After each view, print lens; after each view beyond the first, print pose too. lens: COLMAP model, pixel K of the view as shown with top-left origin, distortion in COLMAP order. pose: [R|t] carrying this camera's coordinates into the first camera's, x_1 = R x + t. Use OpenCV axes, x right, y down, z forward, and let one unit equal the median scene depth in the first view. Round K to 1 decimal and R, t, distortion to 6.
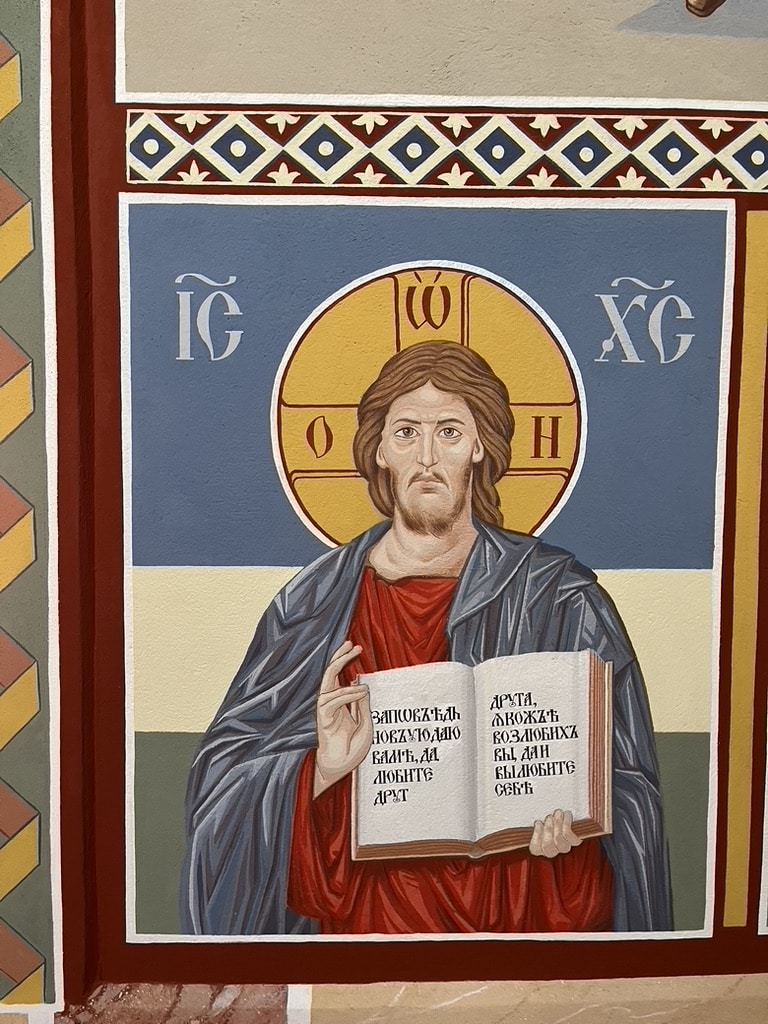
lens RADIAL K [[804.4, 0, 383.7], [0, 804.4, 493.1], [0, 0, 1]] dist [-0.001407, -0.036106]
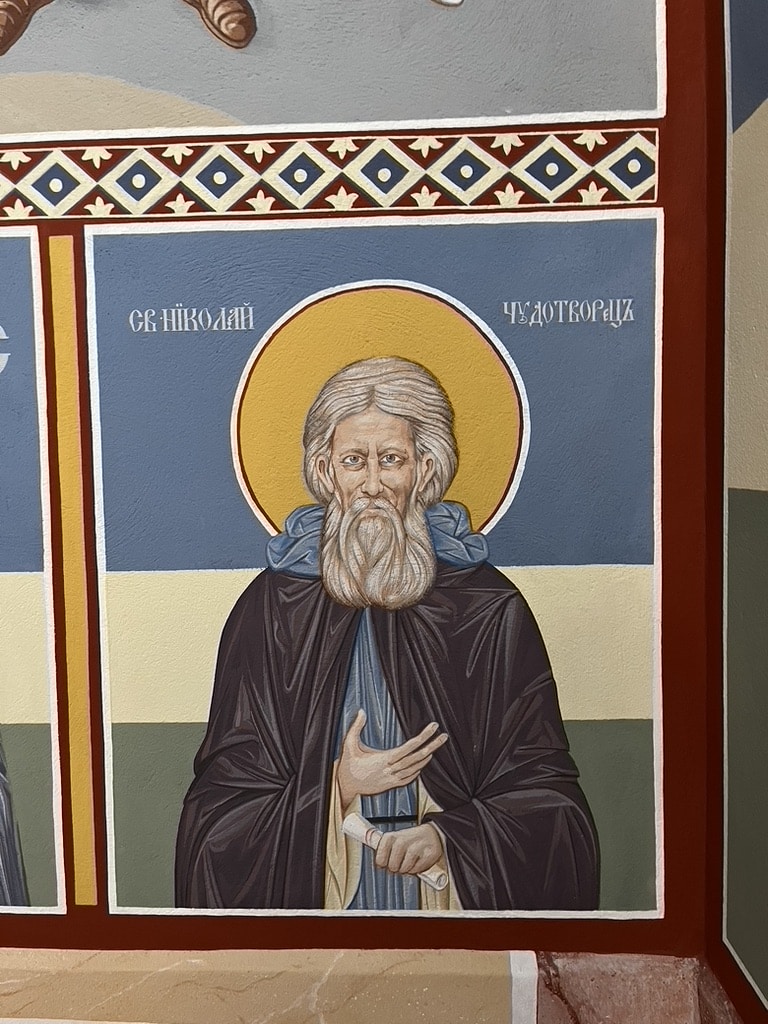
lens RADIAL K [[761.5, 0, 384.0], [0, 761.5, 512.0], [0, 0, 1]] dist [0.037857, -0.068280]
pose [[0.997873, -0.012814, -0.063912, 0.417588], [0.013651, 0.999826, 0.012678, 0.003415], [0.063739, -0.013523, 0.997875, 0.002582]]
